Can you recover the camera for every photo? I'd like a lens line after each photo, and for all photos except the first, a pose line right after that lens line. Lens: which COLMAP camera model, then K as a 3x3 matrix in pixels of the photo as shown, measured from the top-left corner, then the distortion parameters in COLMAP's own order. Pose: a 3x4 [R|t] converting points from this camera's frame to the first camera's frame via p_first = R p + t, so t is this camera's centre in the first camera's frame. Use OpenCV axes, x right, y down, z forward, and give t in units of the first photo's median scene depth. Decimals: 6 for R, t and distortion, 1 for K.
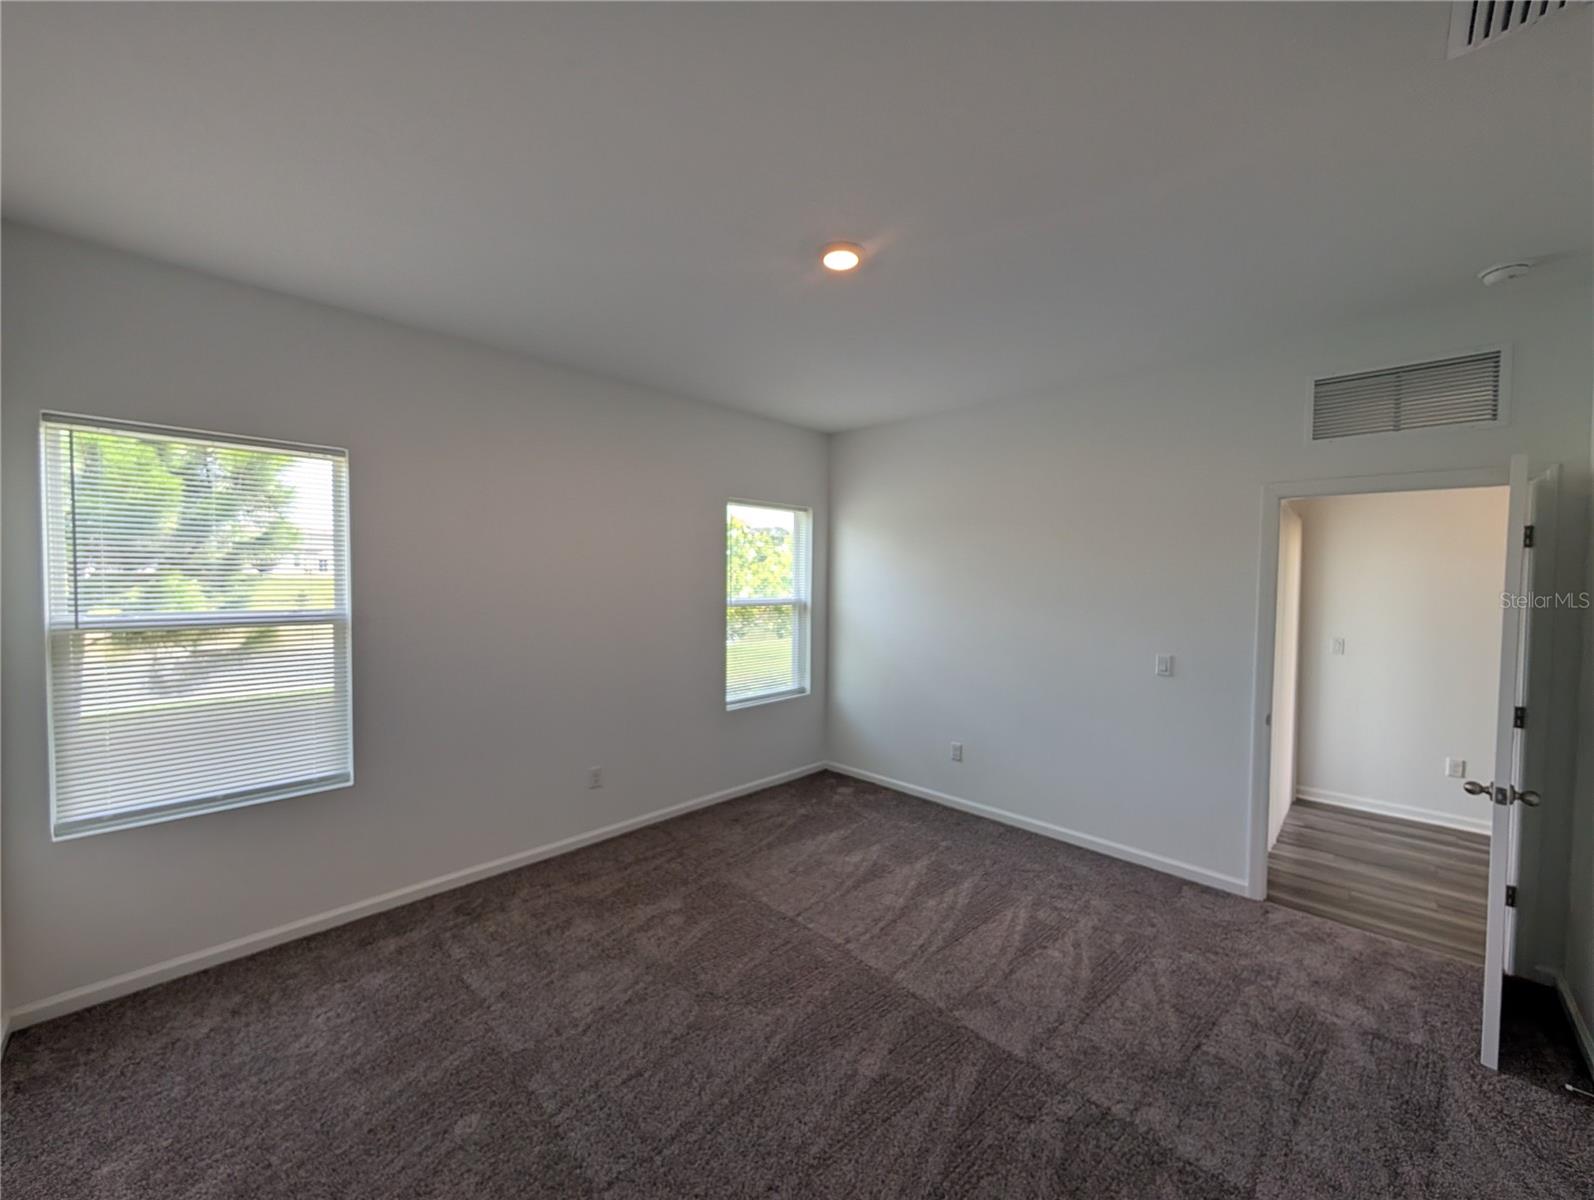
lens RADIAL K [[608.9, 0, 792.3], [0, 608.9, 600.5], [0, 0, 1]] dist [0.000983, -0.000031]
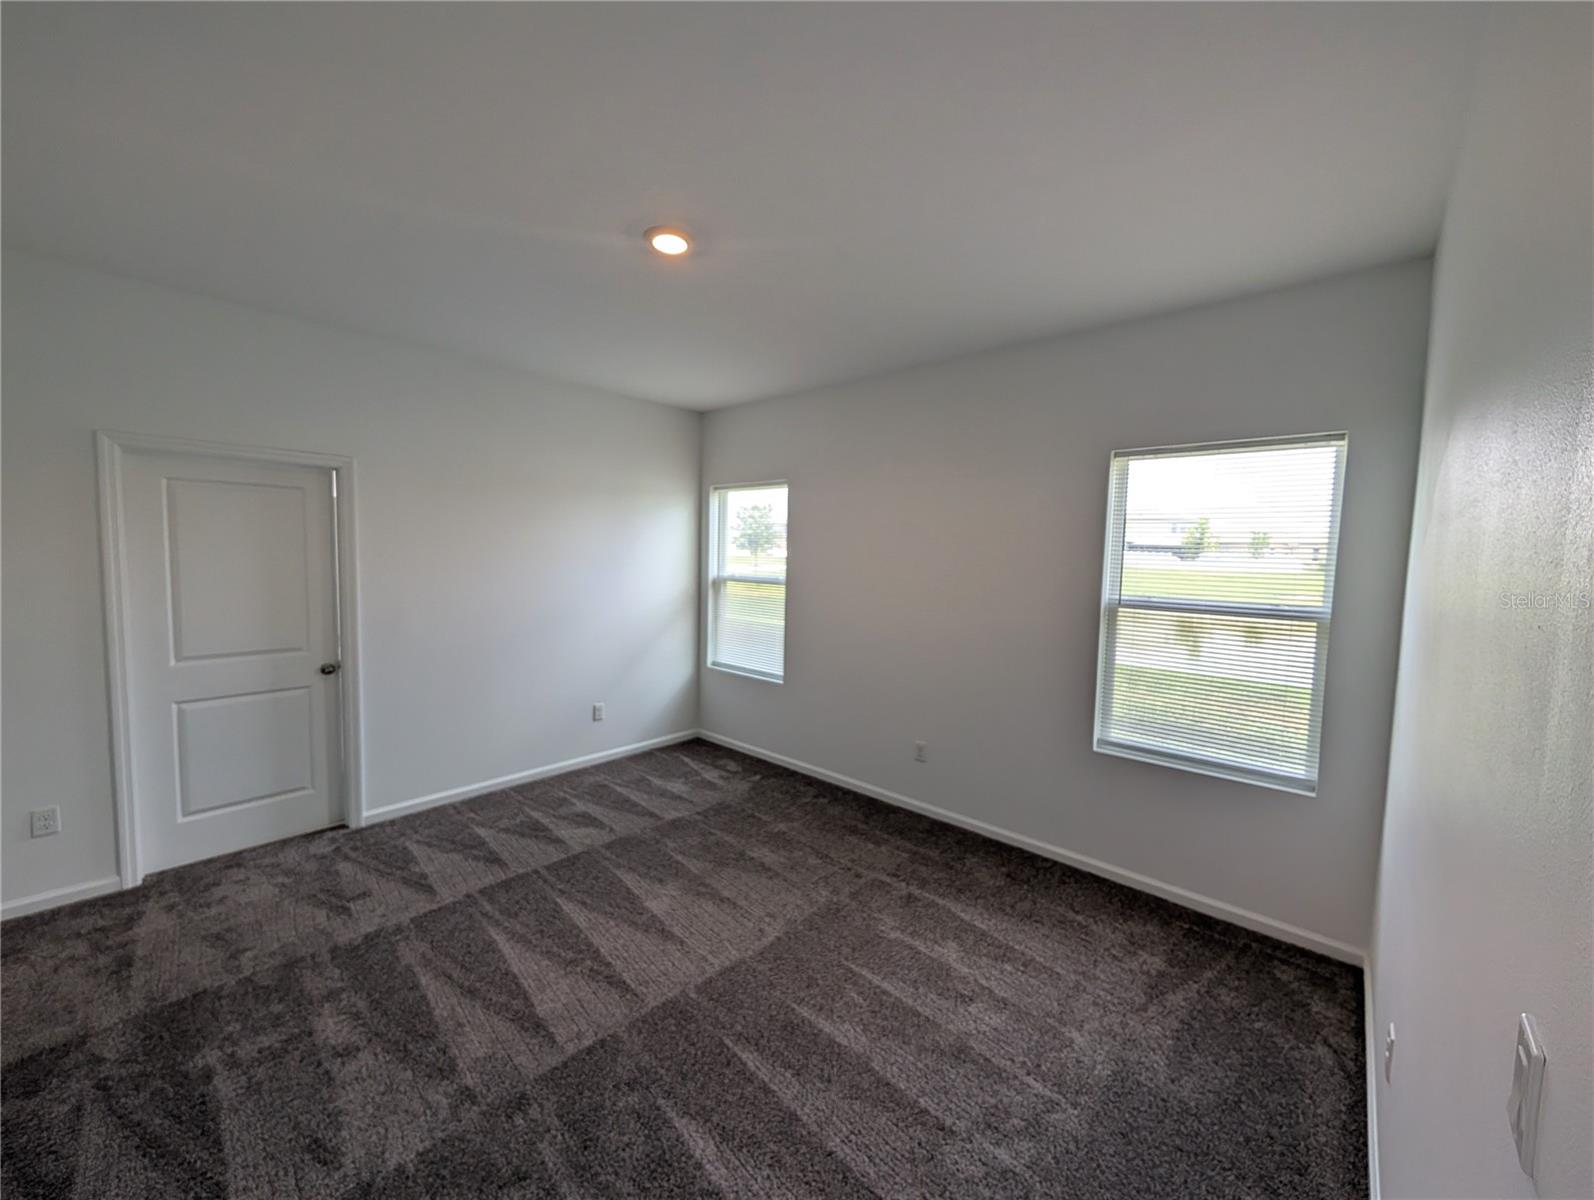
lens RADIAL K [[608.9, 0, 788.4], [0, 608.9, 600.4], [0, 0, 1]] dist [0.000983, -0.000031]
pose [[0.042824, 0.066393, -0.996874, 0.293971], [-0.061511, 0.996072, 0.063697, -0.009643], [0.997187, 0.058591, 0.046740, 0.296706]]
